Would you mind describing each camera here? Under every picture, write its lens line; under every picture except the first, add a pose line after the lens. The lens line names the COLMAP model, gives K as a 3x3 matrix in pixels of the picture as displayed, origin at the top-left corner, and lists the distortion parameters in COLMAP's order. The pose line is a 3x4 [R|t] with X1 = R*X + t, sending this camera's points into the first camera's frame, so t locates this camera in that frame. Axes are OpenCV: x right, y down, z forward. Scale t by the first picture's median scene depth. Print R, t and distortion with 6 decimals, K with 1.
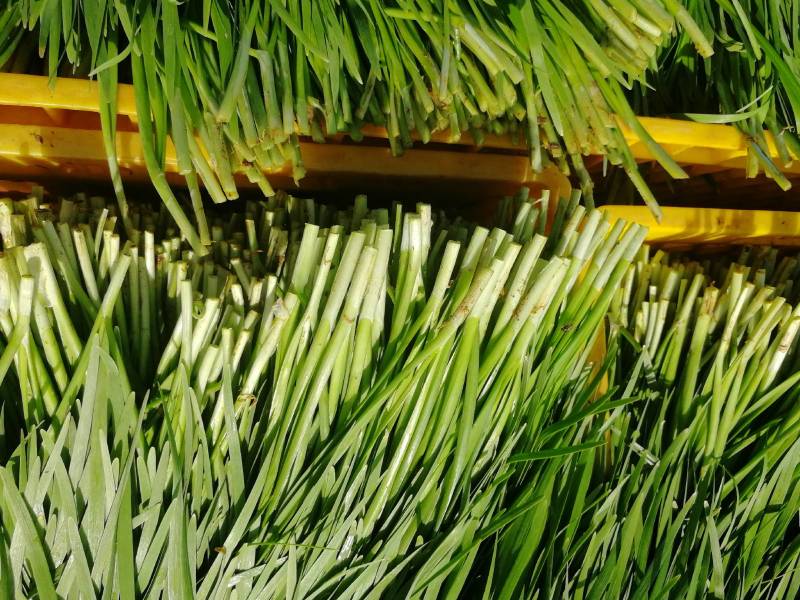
lens RADIAL K [[618.5, 0, 401.1], [0, 618.5, 308.3], [0, 0, 1]] dist [-0.001169, -0.018947]
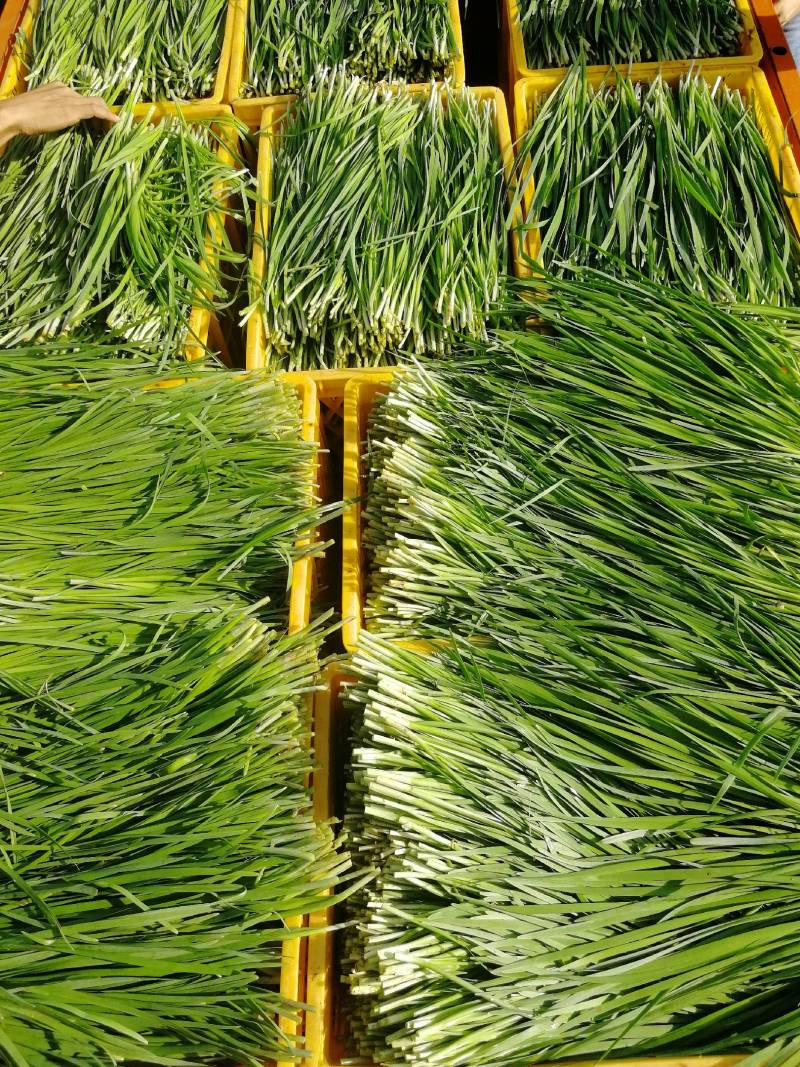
lens RADIAL K [[824.9, 0, 401.9], [0, 824.9, 530.6], [0, 0, 1]] dist [-0.001169, -0.018947]
pose [[-0.023674, -0.965696, 0.258594, 0.033420], [0.999718, -0.022358, 0.008029, -0.014263], [-0.001972, 0.258711, 0.965953, -1.648671]]
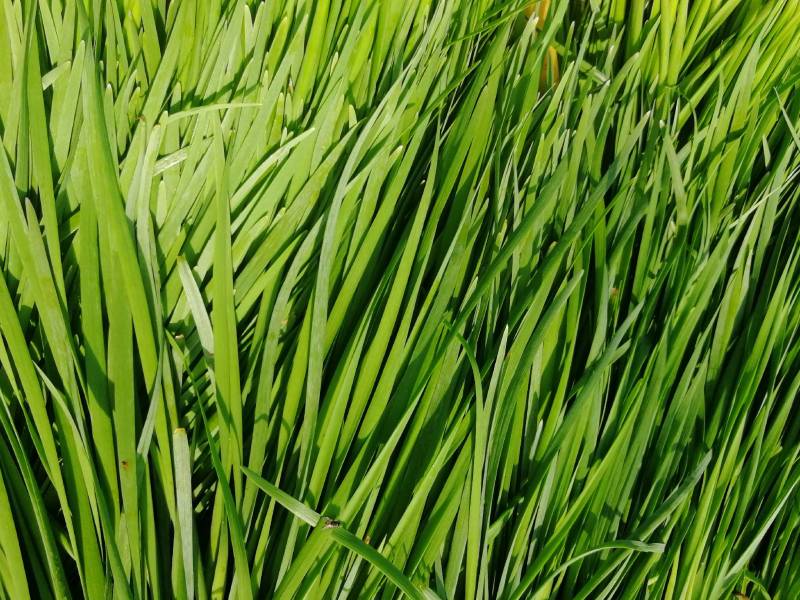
lens RADIAL K [[618.5, 0, 403.4], [0, 618.5, 306.5], [0, 0, 1]] dist [-0.001169, -0.018947]
pose [[0.997438, -0.071481, -0.002850, 0.091983], [0.071514, 0.997342, 0.013986, 0.669266], [0.001842, -0.014154, 0.999898, 0.043652]]
